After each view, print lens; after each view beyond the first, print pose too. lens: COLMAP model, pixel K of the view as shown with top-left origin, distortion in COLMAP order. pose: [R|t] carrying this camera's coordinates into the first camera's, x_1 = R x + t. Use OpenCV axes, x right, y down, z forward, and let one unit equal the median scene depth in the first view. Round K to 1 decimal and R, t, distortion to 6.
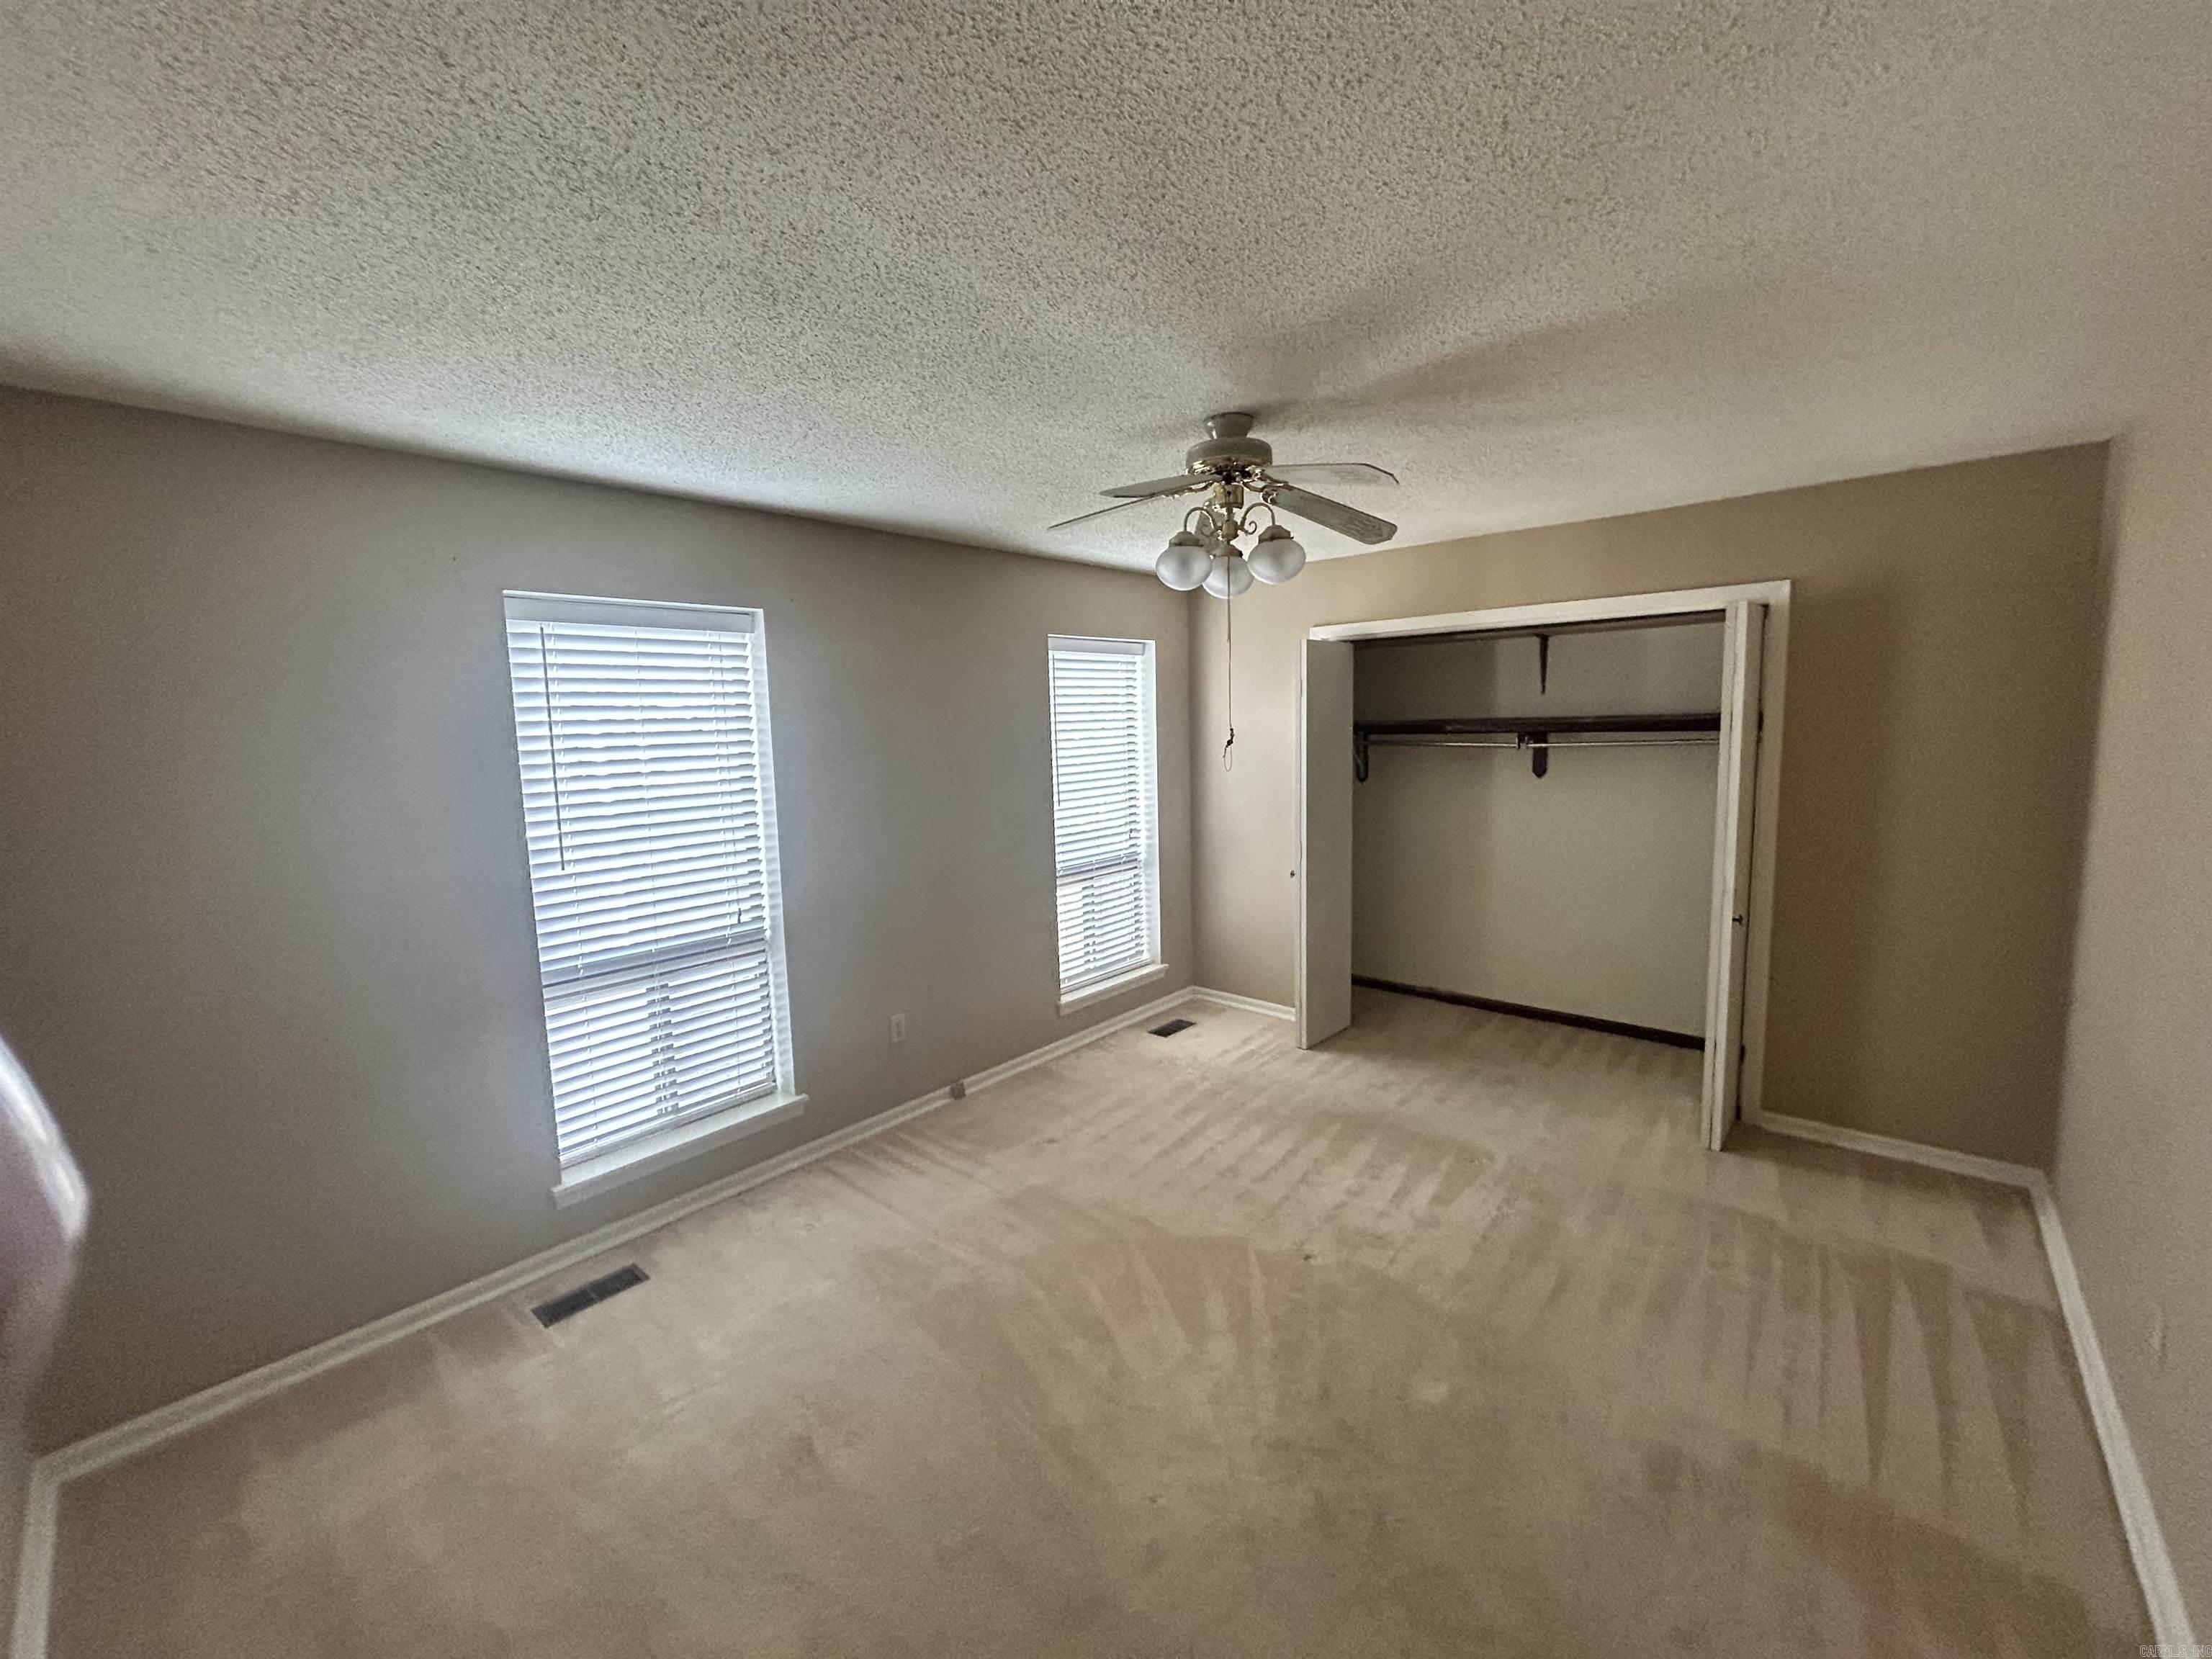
lens RADIAL K [[892.6, 0, 1106.0], [0, 892.6, 829.5], [0, 0, 1]] dist [0.009302, -0.000082]
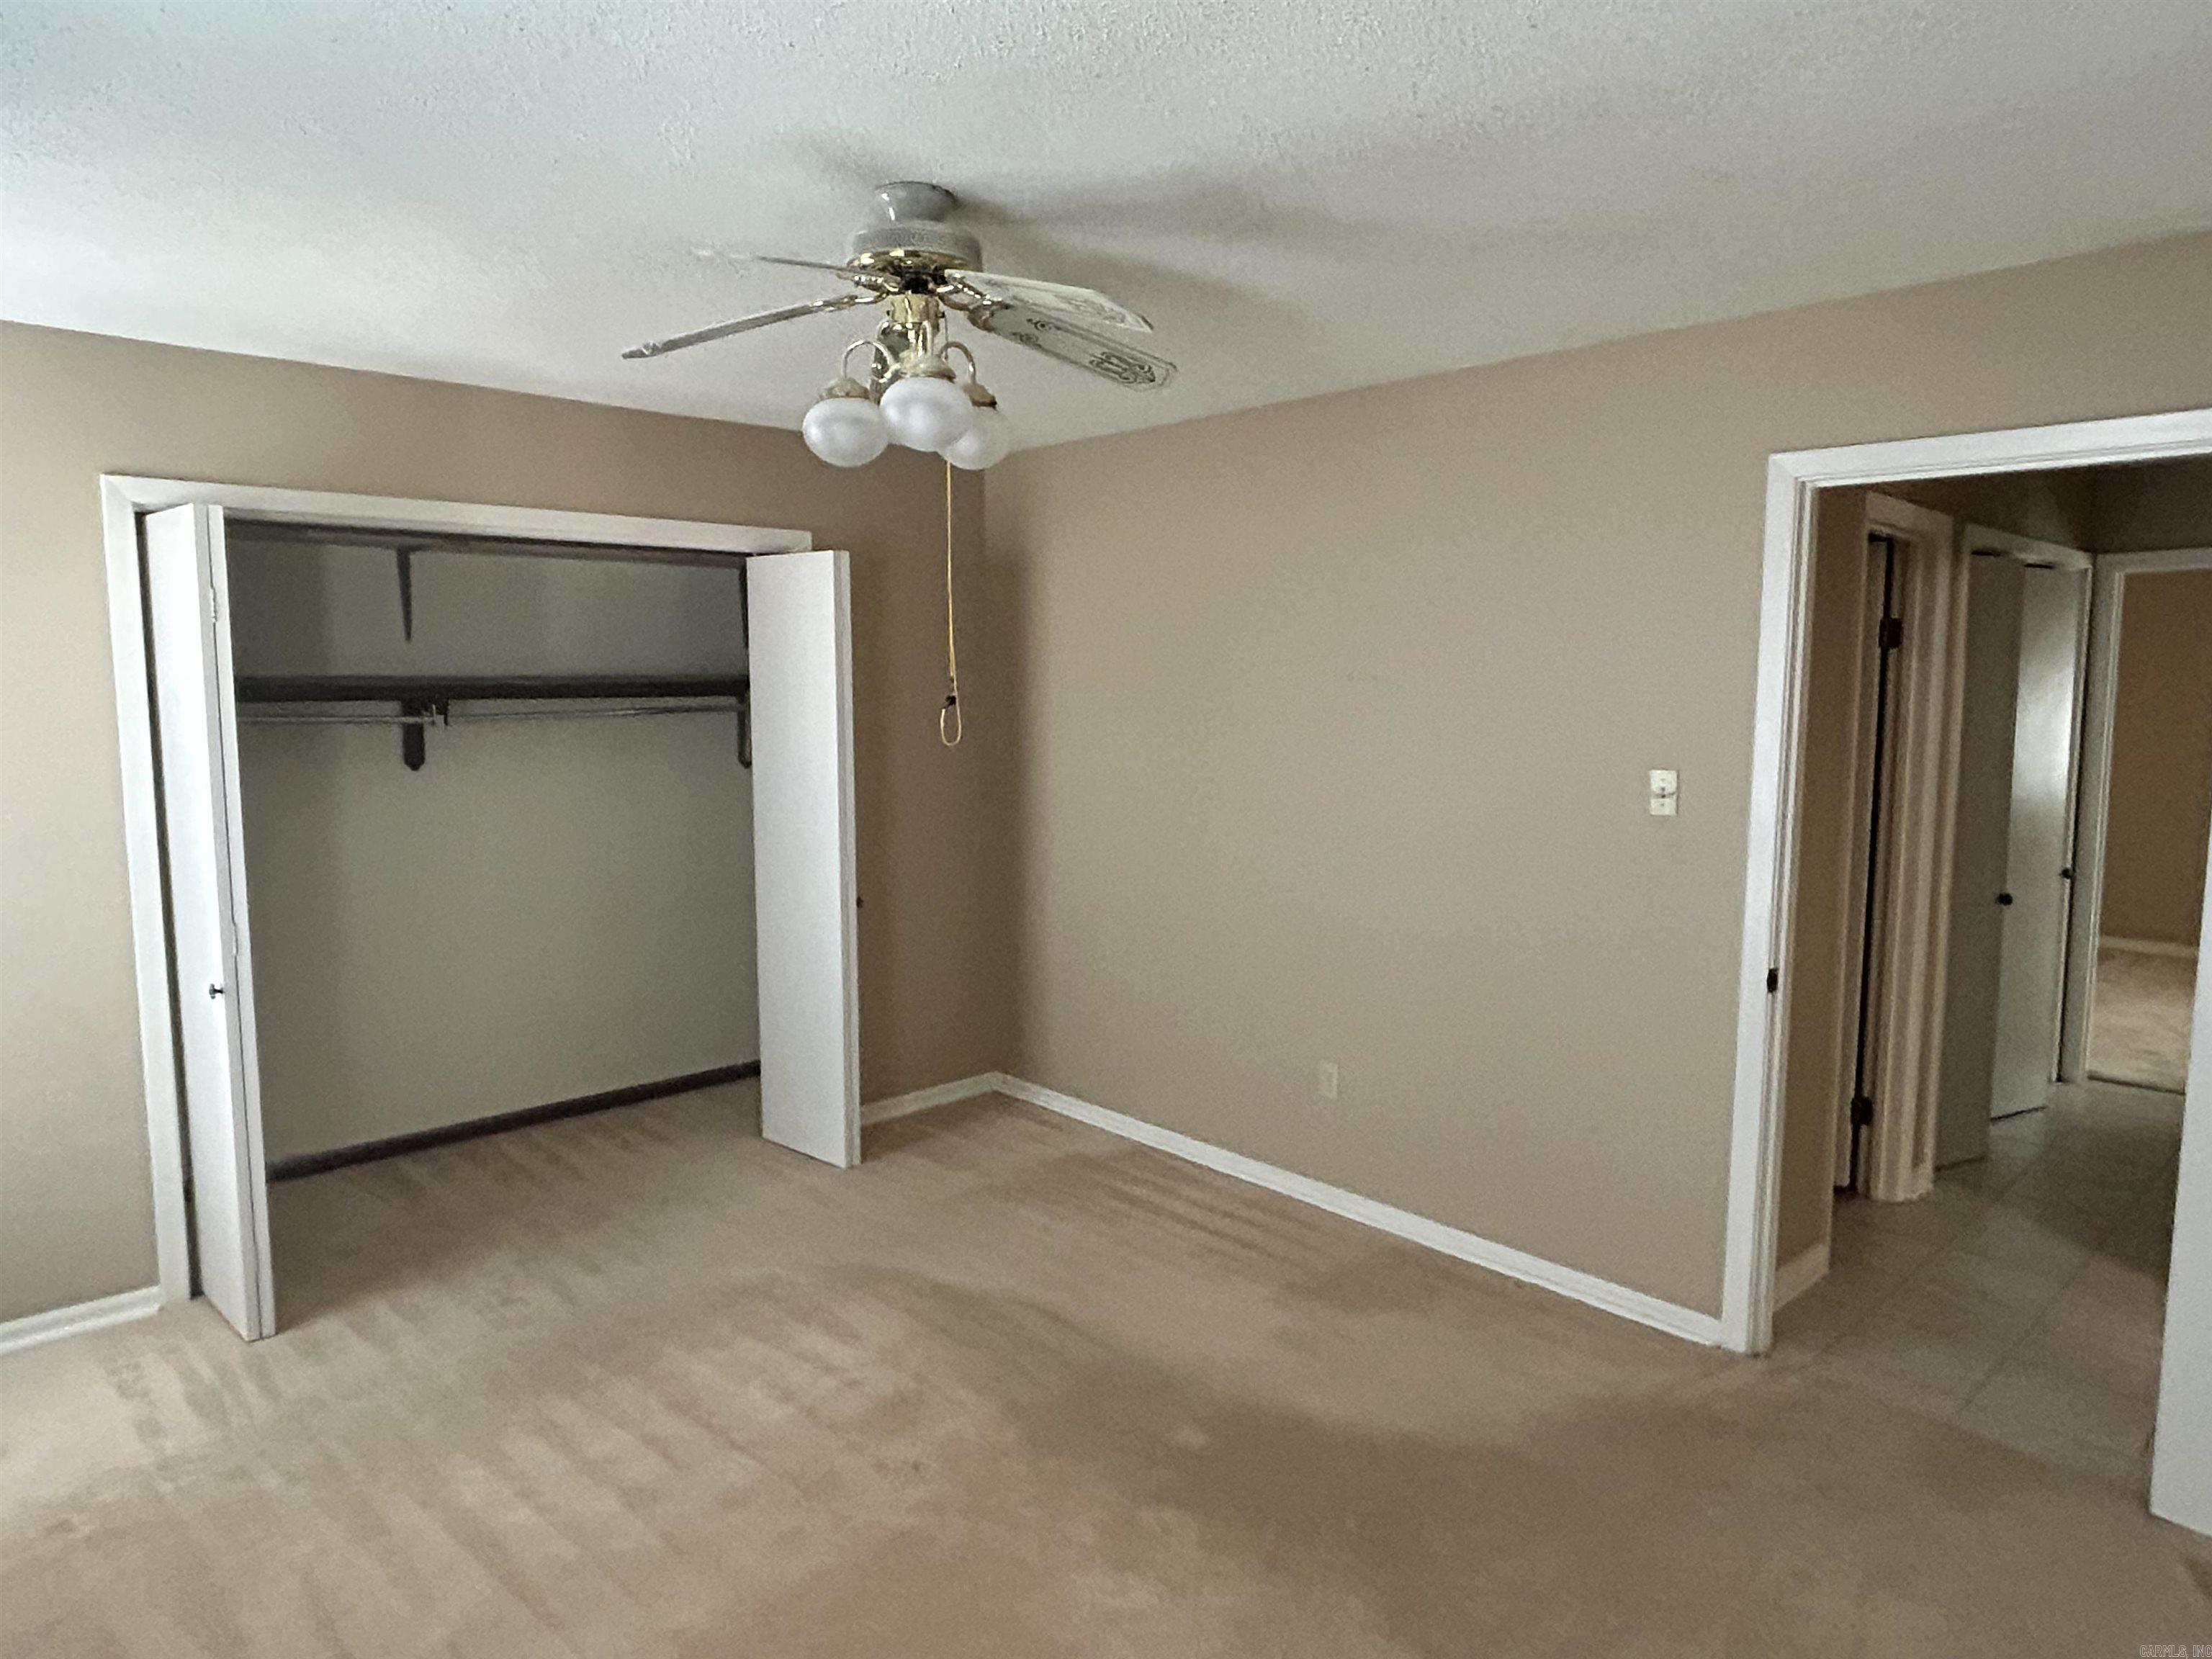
lens RADIAL K [[1345.1, 0, 1099.8], [0, 1345.1, 822.2], [0, 0, 1]] dist [-0.005023, -0.000273]
pose [[0.097208, -0.079183, 0.992109, -0.513105], [0.117740, 0.990745, 0.067537, -0.034592], [-0.988275, 0.110246, 0.105631, 0.510197]]
